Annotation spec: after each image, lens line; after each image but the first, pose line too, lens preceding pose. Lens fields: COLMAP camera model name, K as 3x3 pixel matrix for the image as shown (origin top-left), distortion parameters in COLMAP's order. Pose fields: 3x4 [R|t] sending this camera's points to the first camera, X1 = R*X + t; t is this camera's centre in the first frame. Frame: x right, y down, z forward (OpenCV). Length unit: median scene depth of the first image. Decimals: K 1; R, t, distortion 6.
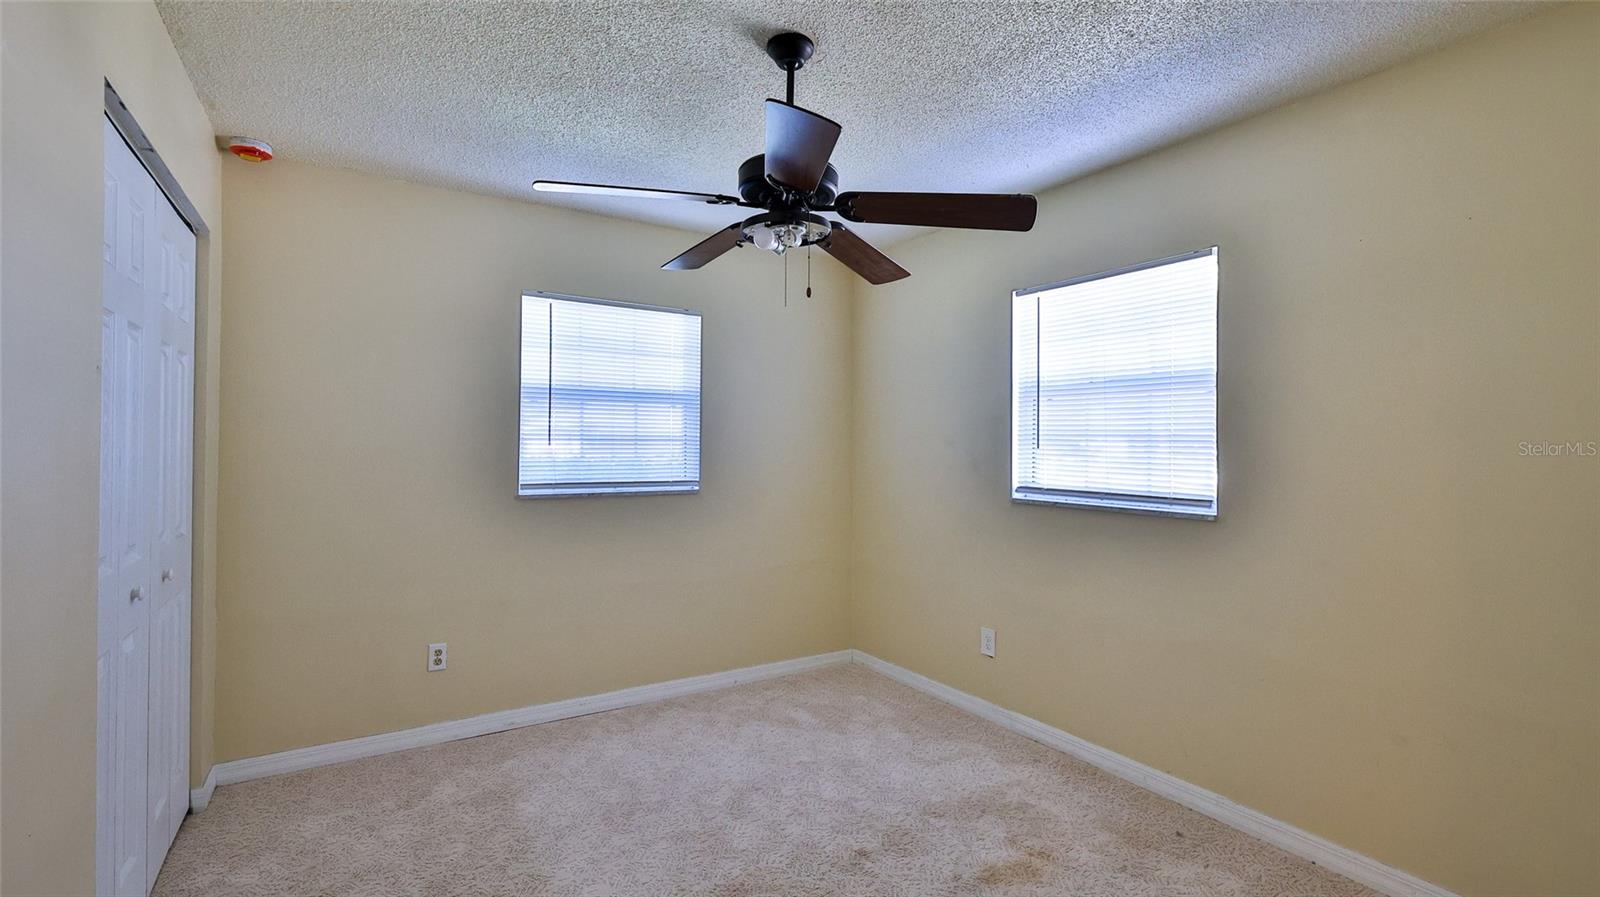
lens RADIAL K [[706.0, 0, 800.3], [0, 706.0, 445.5], [0, 0, 1]] dist [0.000608, 0.000848]
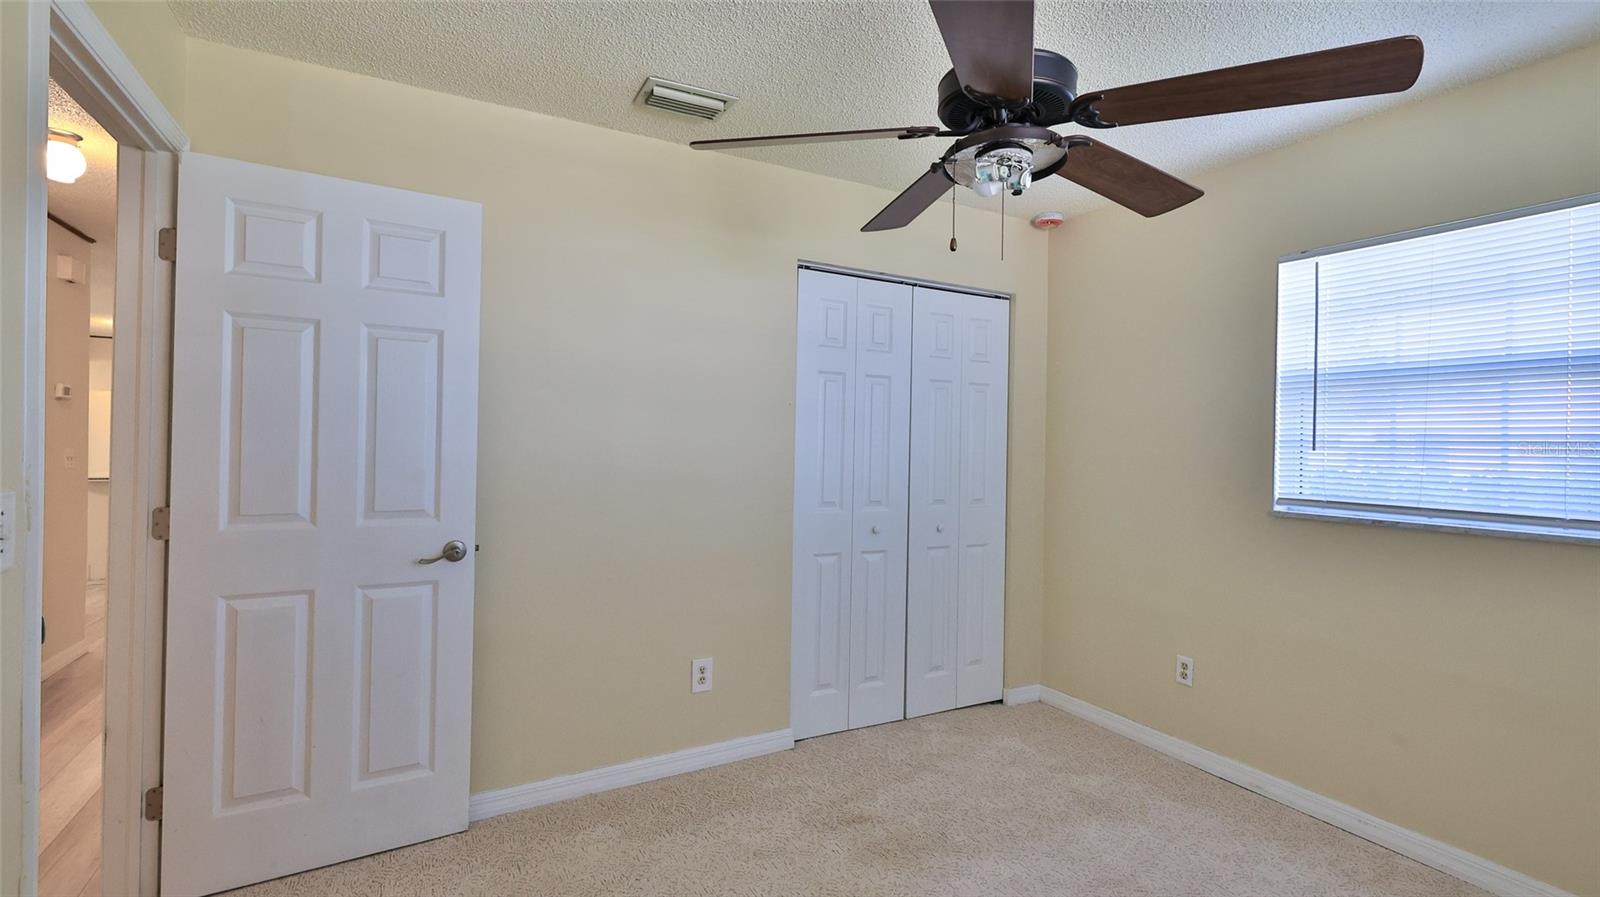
lens RADIAL K [[706.0, 0, 798.1], [0, 706.0, 454.7], [0, 0, 1]] dist [0.000608, 0.000848]
pose [[-0.078550, 0.002275, -0.996908, 0.477100], [-0.015585, 0.999872, 0.003510, 0.012316], [0.996788, 0.015813, -0.078505, 0.548303]]
